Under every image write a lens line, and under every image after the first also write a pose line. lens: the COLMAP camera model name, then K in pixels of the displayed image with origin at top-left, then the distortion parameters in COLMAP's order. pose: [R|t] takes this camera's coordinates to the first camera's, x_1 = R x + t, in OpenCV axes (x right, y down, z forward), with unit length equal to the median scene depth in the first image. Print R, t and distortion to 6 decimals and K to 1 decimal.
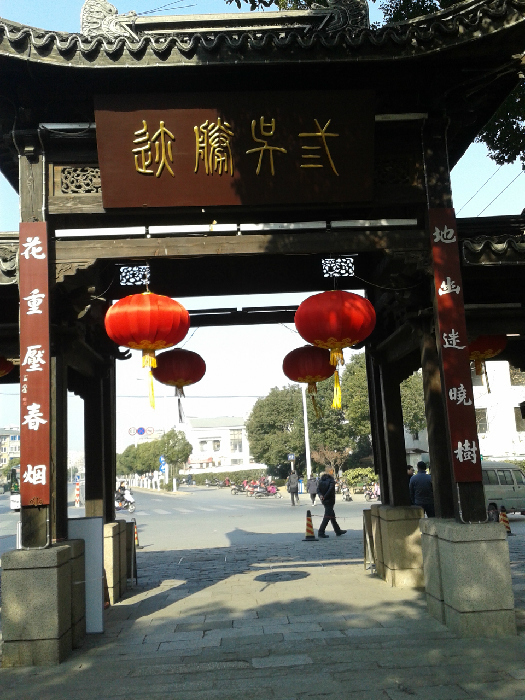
lens RADIAL K [[663.2, 0, 262.5], [0, 663.2, 350.0], [0, 0, 1]] dist [0.225393, -0.577154]
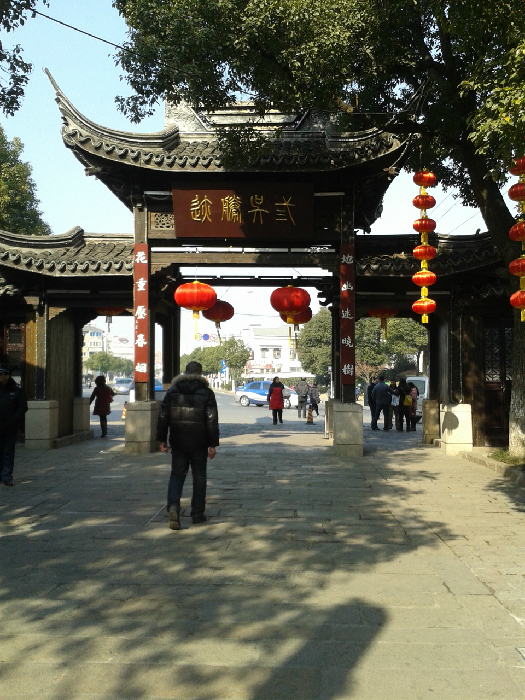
lens RADIAL K [[663.2, 0, 262.5], [0, 663.2, 350.0], [0, 0, 1]] dist [0.225393, -0.577154]
pose [[0.993595, 0.057676, -0.097170, 0.228548], [-0.043875, 0.989374, 0.138613, -0.167522], [0.104132, -0.133462, 0.985568, -0.956837]]
